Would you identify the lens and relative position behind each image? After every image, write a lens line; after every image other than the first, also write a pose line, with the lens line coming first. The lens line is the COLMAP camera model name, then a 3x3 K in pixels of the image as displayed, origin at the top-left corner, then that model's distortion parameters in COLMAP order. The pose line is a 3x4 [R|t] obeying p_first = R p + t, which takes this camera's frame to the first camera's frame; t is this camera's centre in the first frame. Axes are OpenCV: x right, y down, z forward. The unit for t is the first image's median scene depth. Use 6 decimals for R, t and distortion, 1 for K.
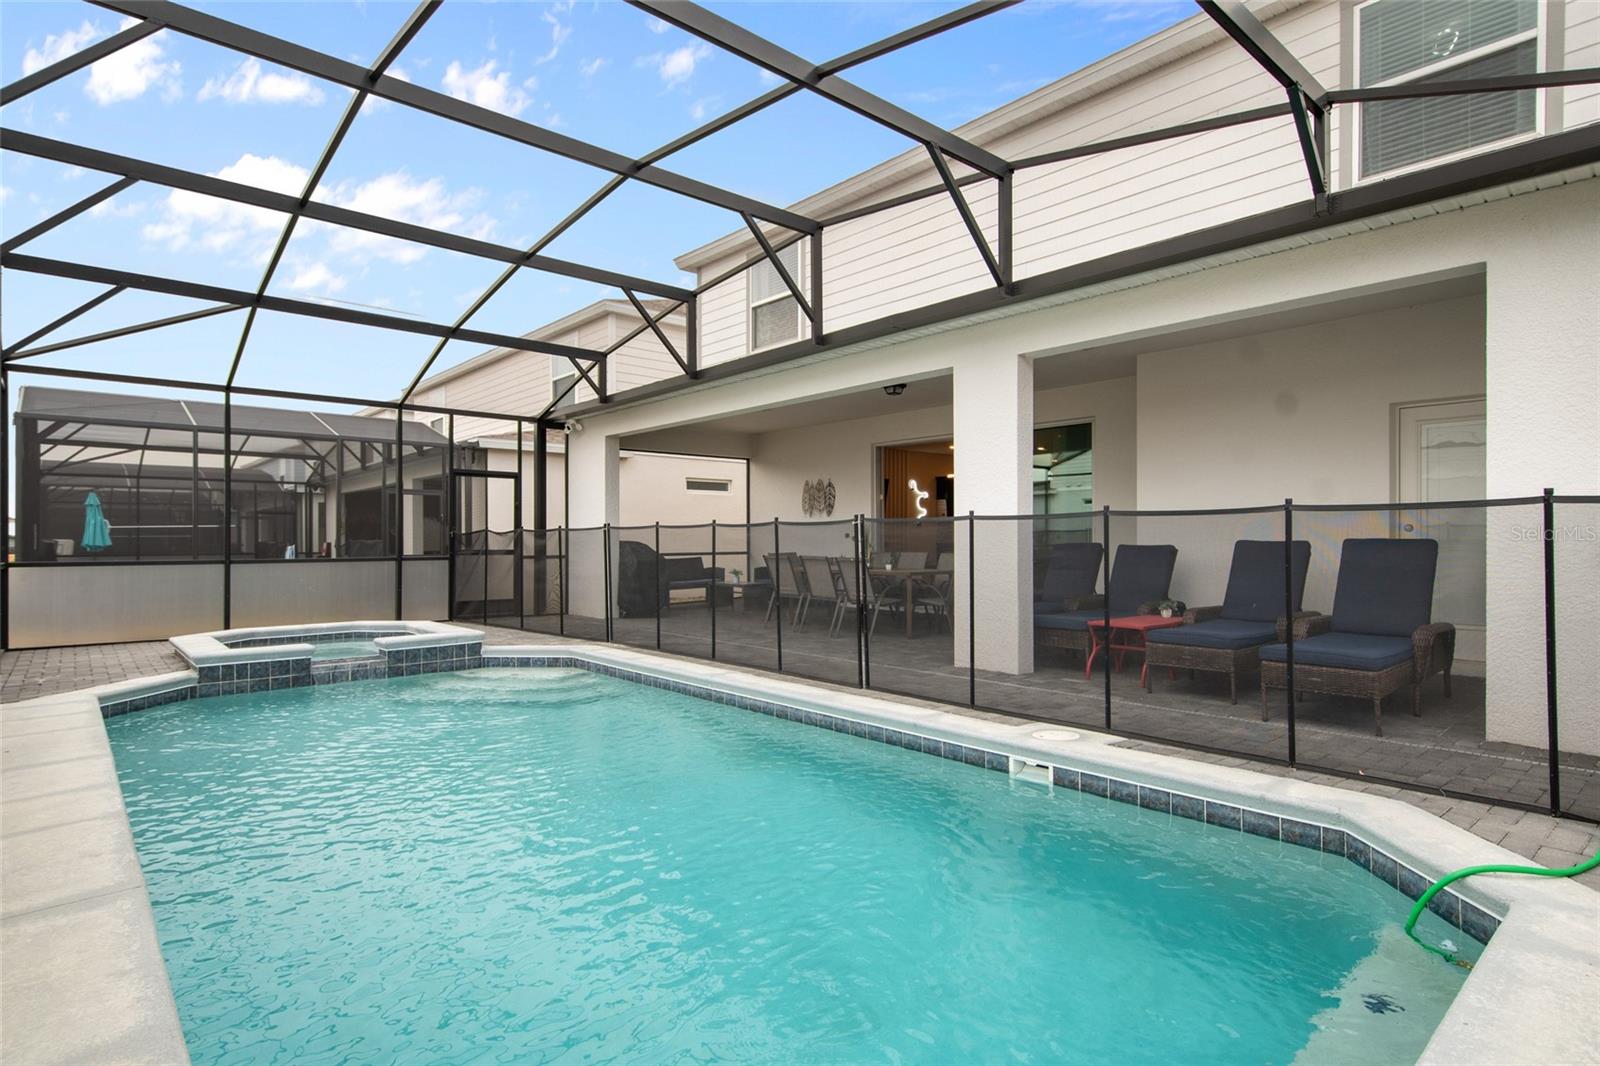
lens RADIAL K [[809.9, 0, 800.0], [0, 809.9, 533.0], [0, 0, 1]] dist [-0.001067, -0.000159]
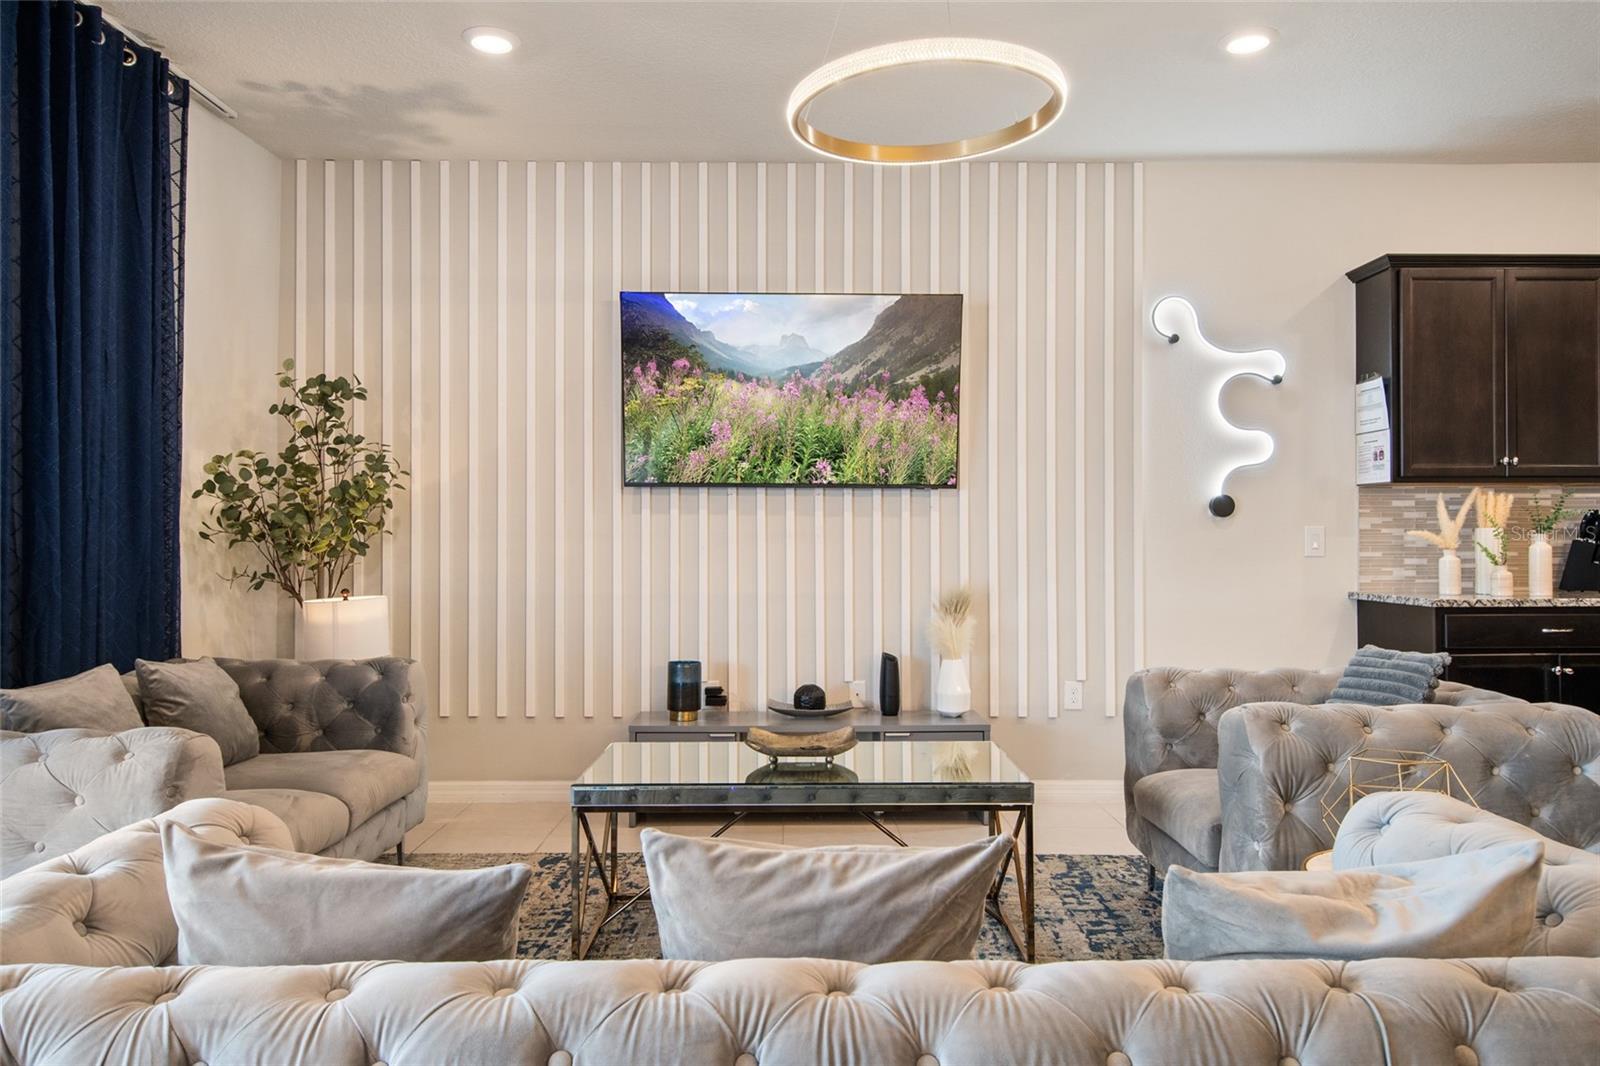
lens RADIAL K [[1103.1, 0, 796.9], [0, 1103.1, 528.5], [0, 0, 1]] dist [0.004839, -0.002066]
pose [[0.741997, 0.003908, -0.670392, 0.257282], [-0.003525, 0.999992, 0.001927, -0.004482], [0.670394, 0.000934, 0.742005, 0.713325]]
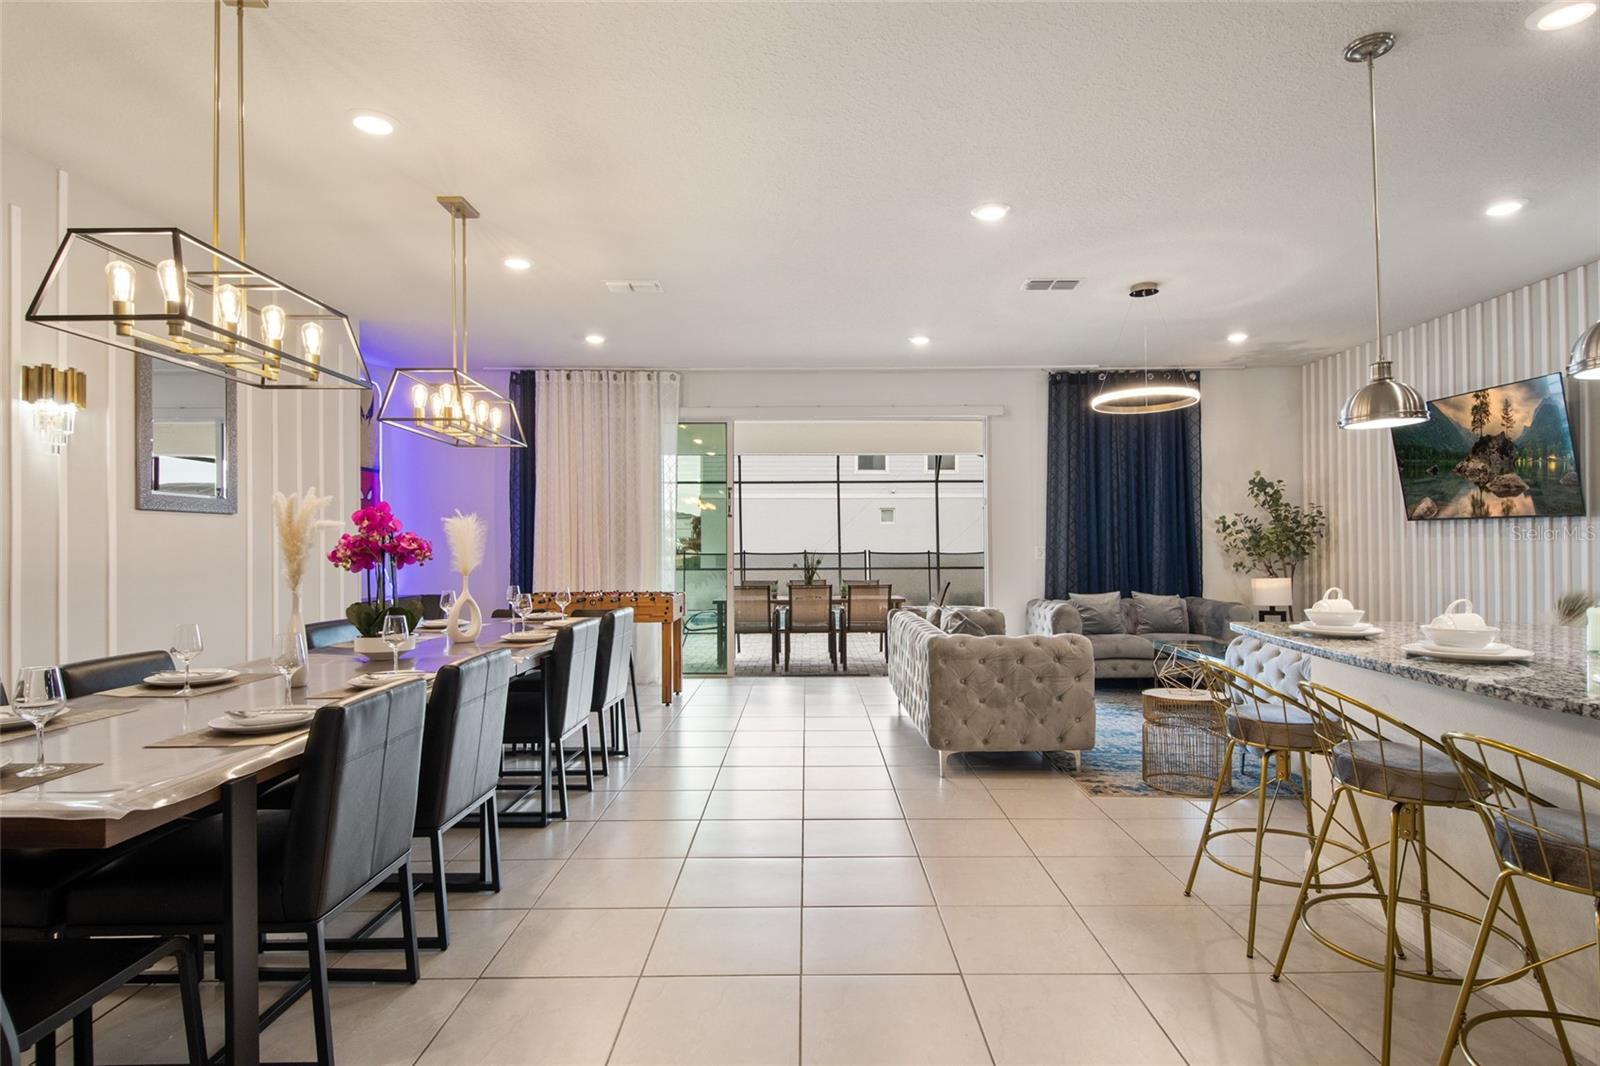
lens RADIAL K [[856.8, 0, 805.8], [0, 856.8, 537.0], [0, 0, 1]] dist [-0.001103, -0.002113]
pose [[-0.673020, 0.007622, -0.739585, 0.486589], [0.016487, 0.999853, -0.004699, -0.010169], [0.739440, -0.015356, -0.673047, 0.949108]]
